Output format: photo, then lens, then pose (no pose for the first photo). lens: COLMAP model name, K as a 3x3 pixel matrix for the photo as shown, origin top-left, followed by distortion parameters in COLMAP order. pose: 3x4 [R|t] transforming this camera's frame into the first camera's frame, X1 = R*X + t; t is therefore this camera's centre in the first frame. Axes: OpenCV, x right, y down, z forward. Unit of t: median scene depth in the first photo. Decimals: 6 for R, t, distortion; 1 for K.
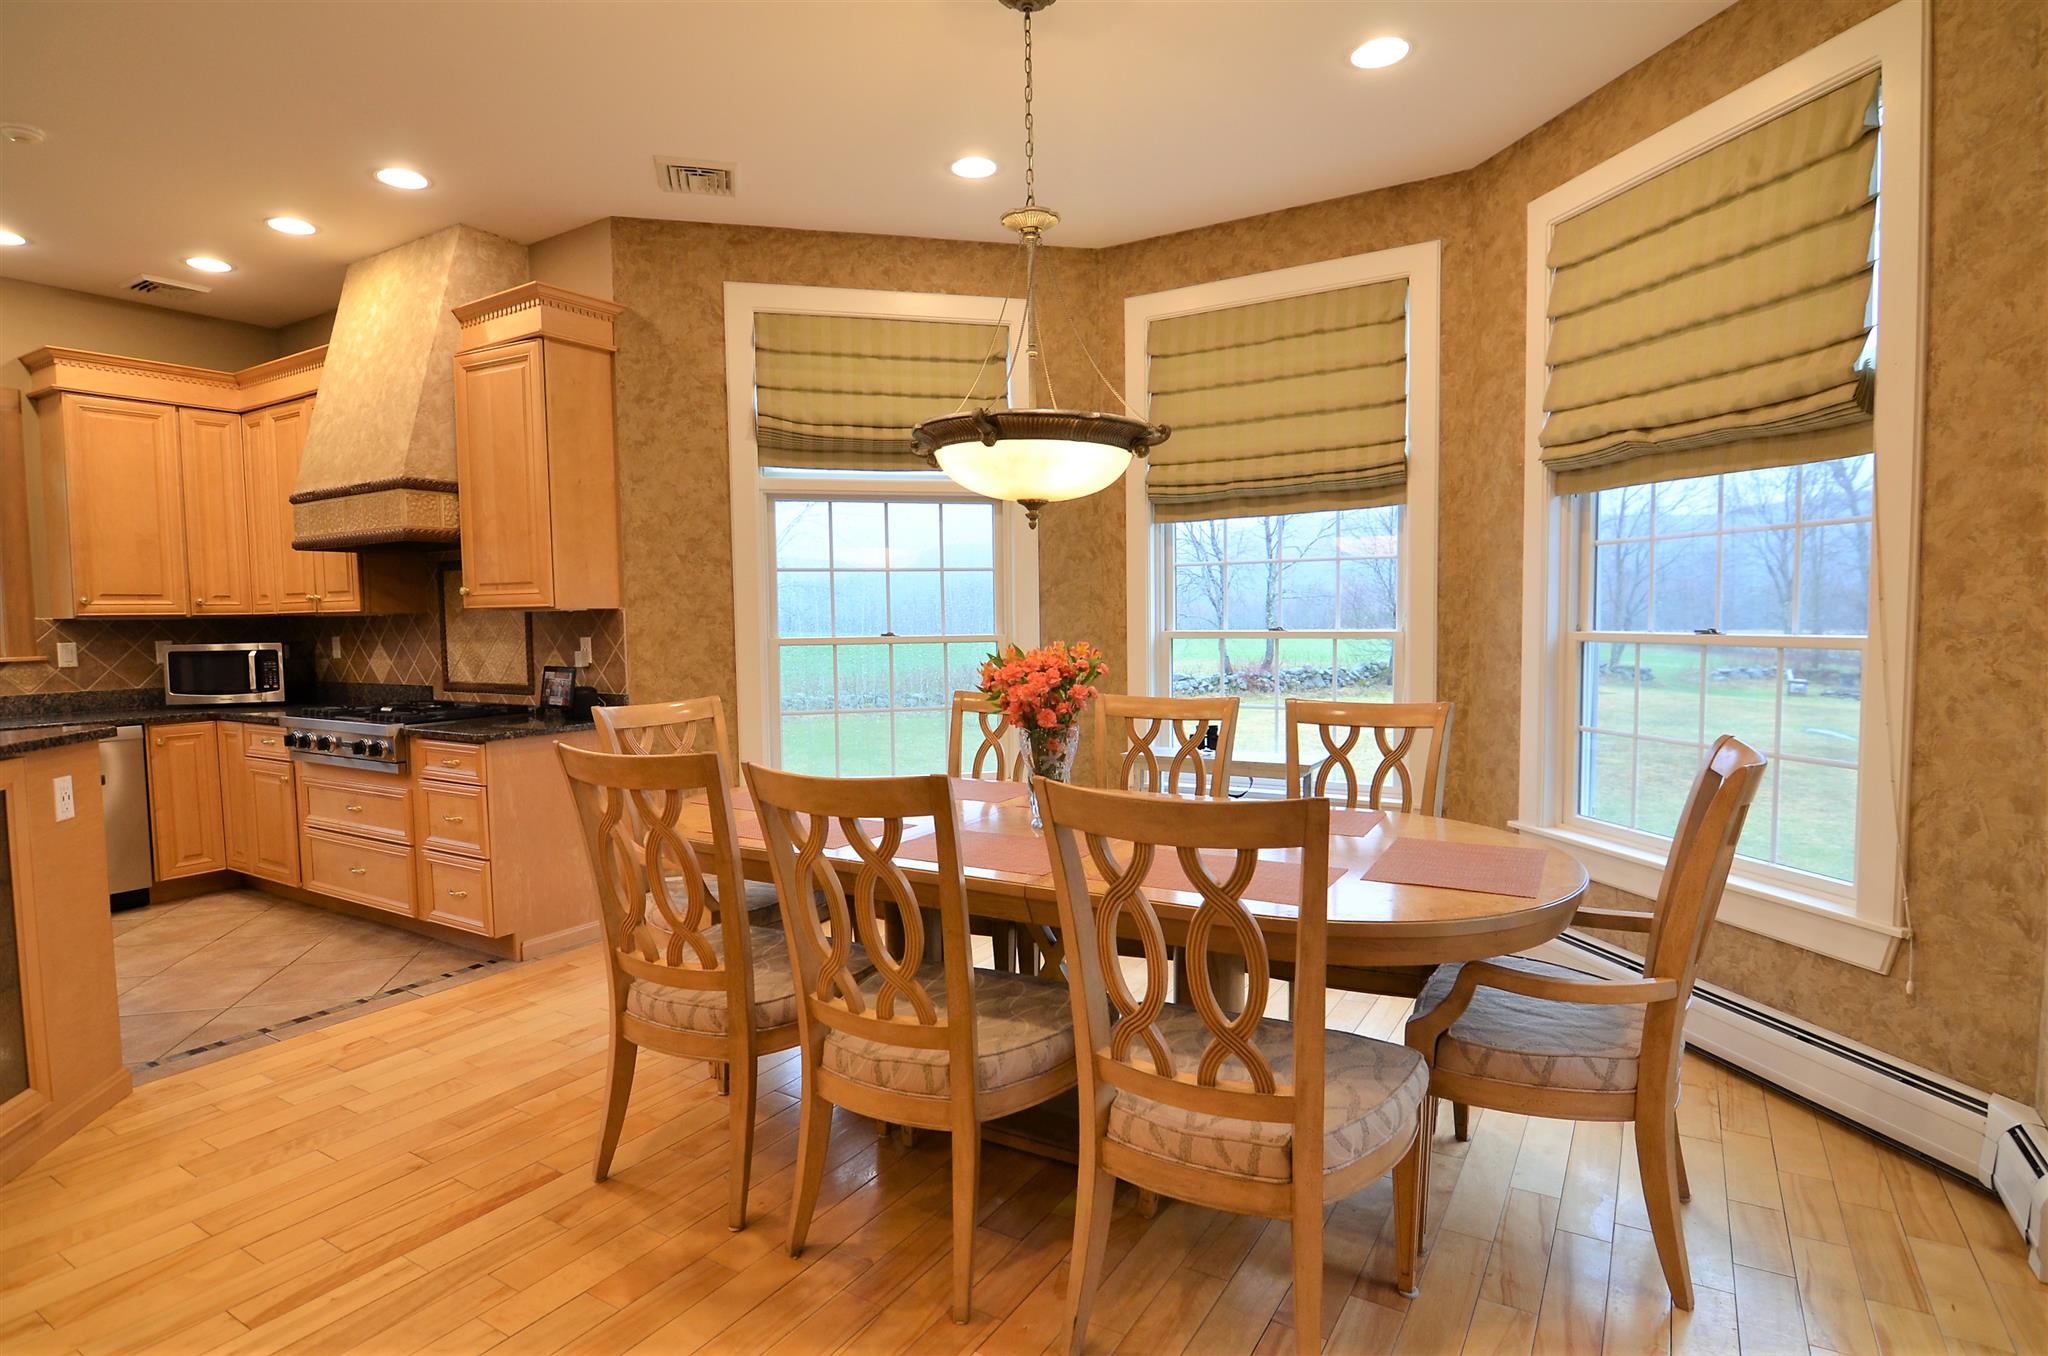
lens RADIAL K [[1046.8, 0, 1026.0], [0, 1046.8, 679.6], [0, 0, 1]] dist [-0.005513, -0.008805]
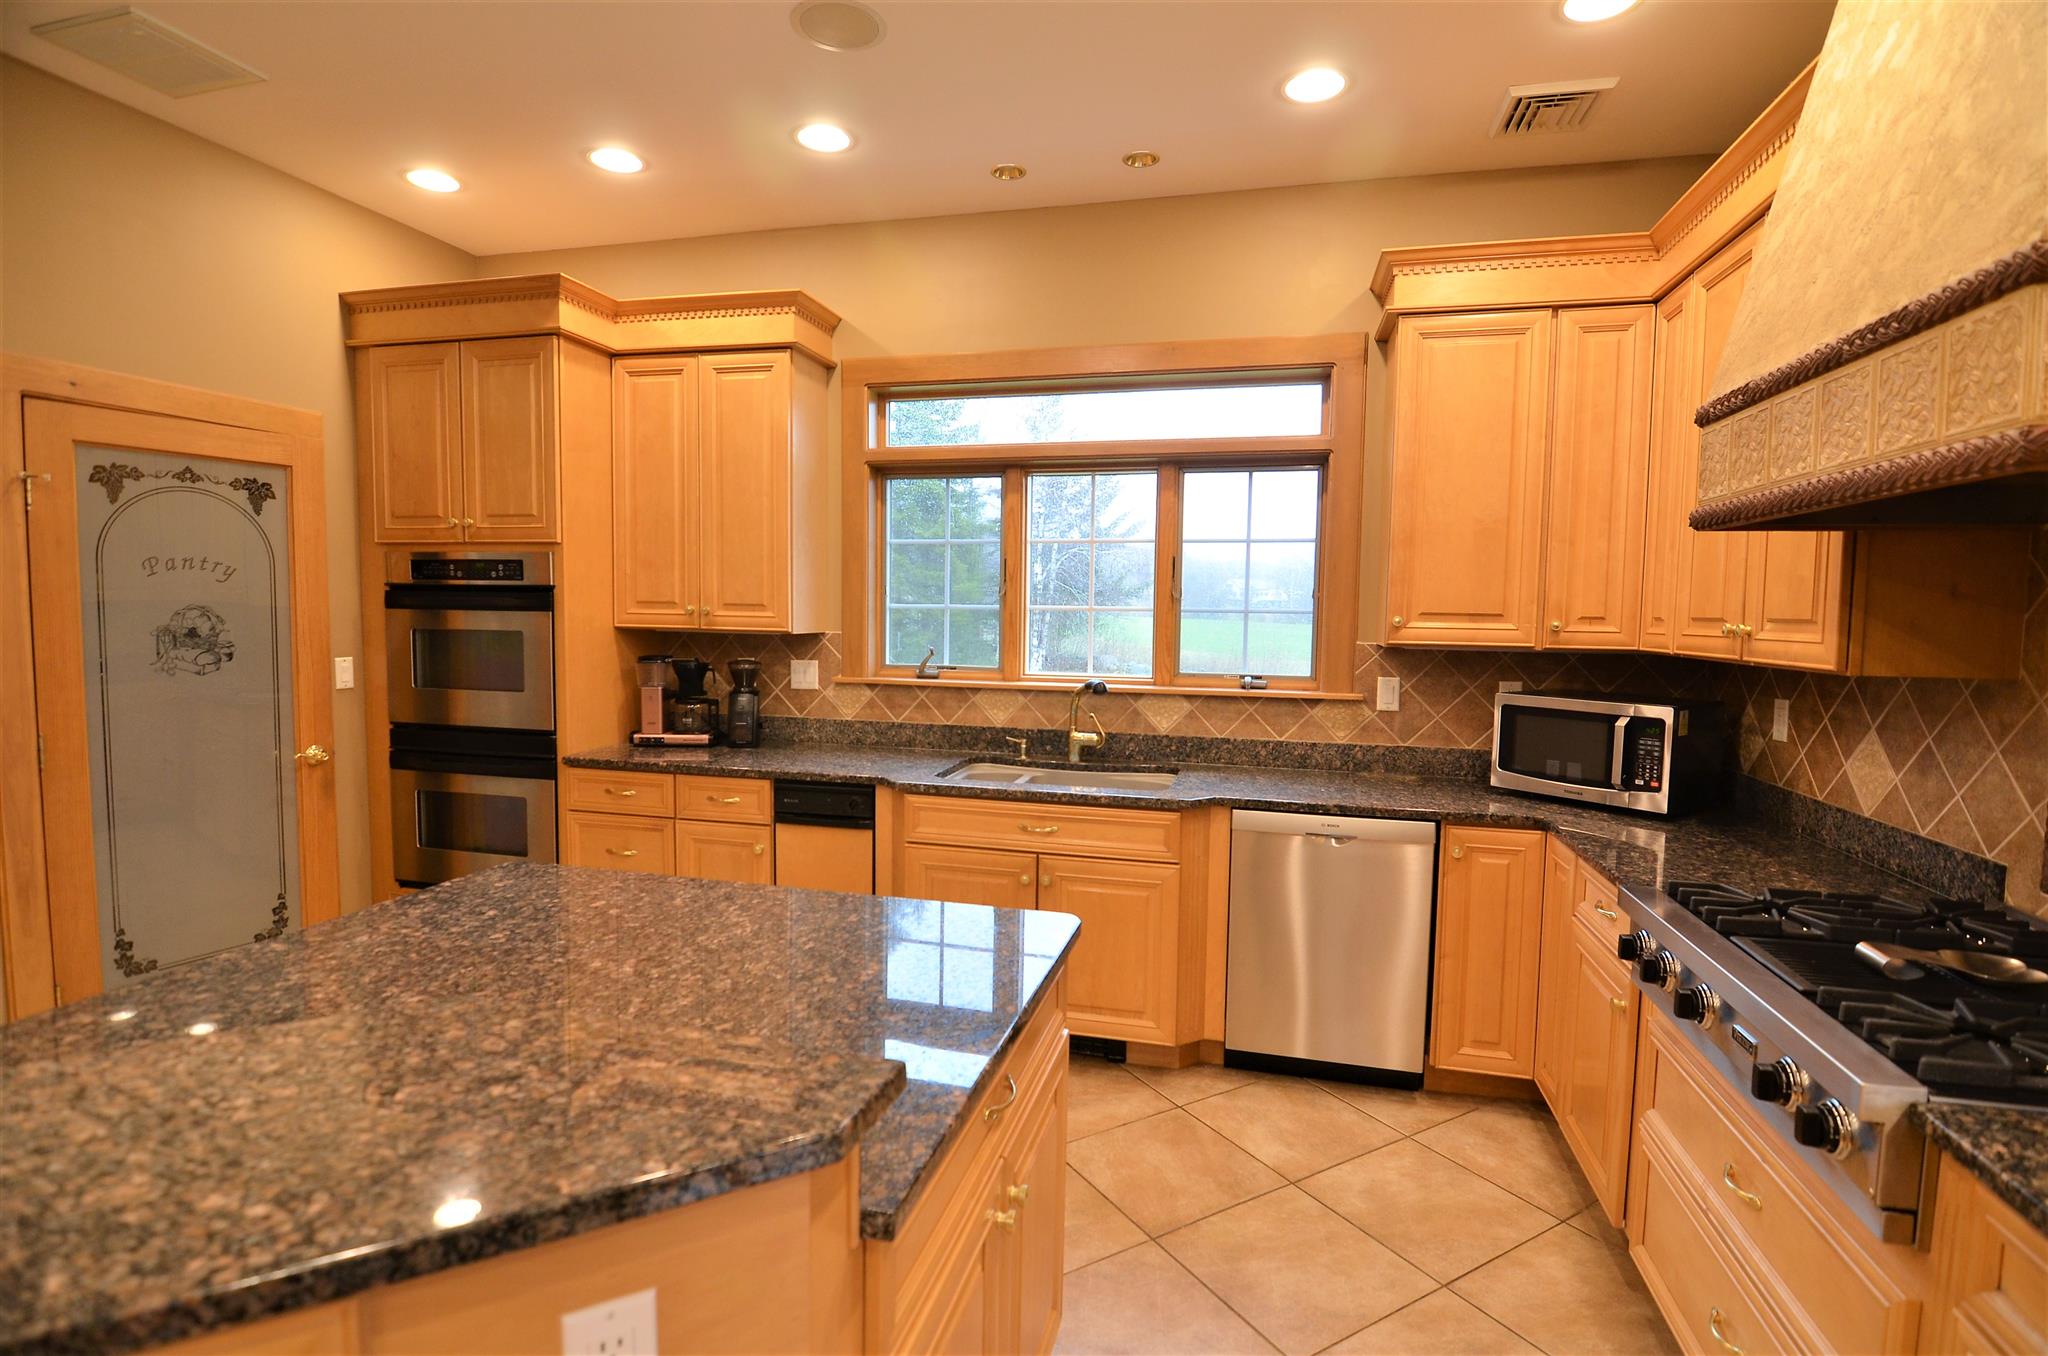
lens RADIAL K [[991.2, 0, 1022.3], [0, 991.2, 680.4], [0, 0, 1]] dist [-0.010672, -0.005965]
pose [[0.298297, 0.087983, -0.950409, -0.392396], [-0.077835, 0.994668, 0.067651, -0.068464], [0.951294, 0.053795, 0.303554, 0.620149]]
